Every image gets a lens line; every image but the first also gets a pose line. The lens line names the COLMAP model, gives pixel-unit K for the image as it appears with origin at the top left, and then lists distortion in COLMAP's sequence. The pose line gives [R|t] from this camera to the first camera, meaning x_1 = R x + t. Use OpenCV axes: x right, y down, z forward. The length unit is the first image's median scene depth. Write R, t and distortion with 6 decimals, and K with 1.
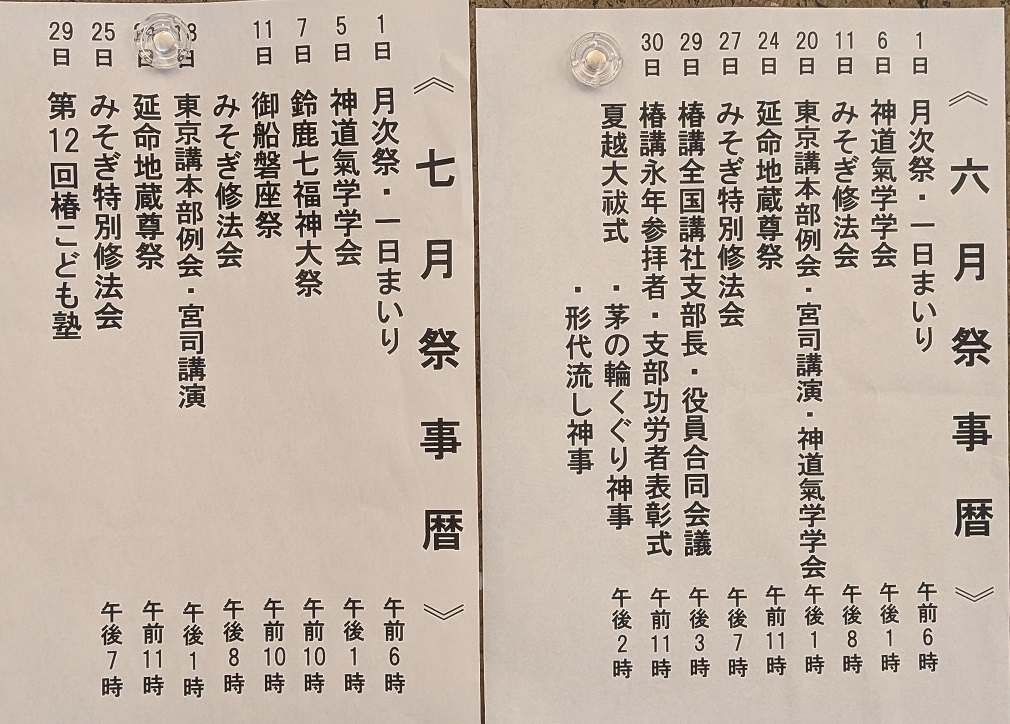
lens RADIAL K [[728.0, 0, 499.1], [0, 728.0, 351.6], [0, 0, 1]] dist [0.009177, -0.033566]
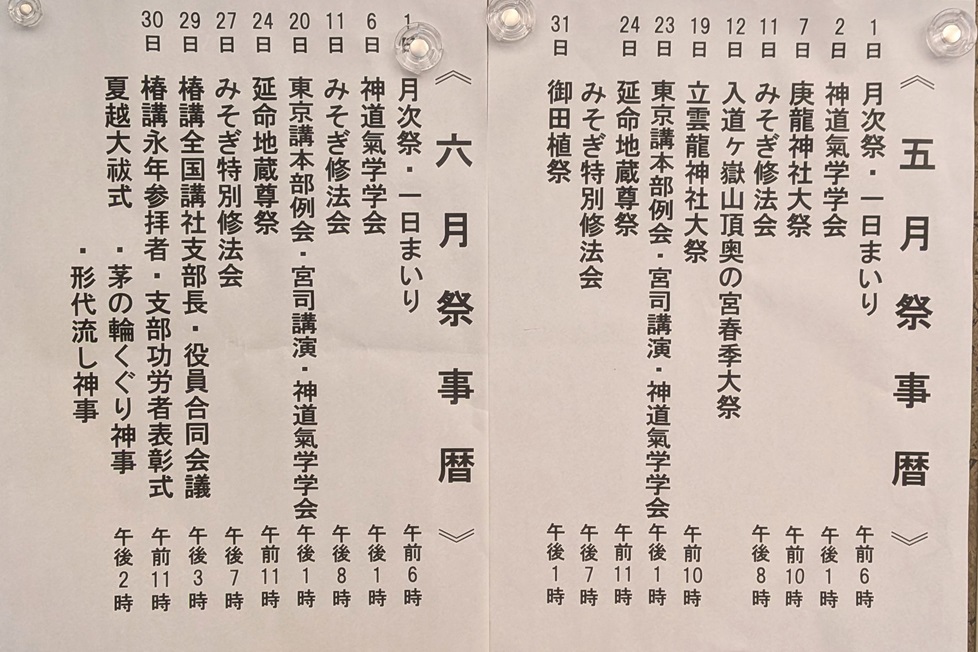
lens RADIAL K [[676.8, 0, 494.0], [0, 676.8, 324.1], [0, 0, 1]] dist [-0.000638, 0.011014]
pose [[0.999681, 0.010536, 0.022938, 0.687454], [-0.010969, 0.999762, 0.018856, -0.002727], [-0.022734, -0.019102, 0.999559, -0.012681]]
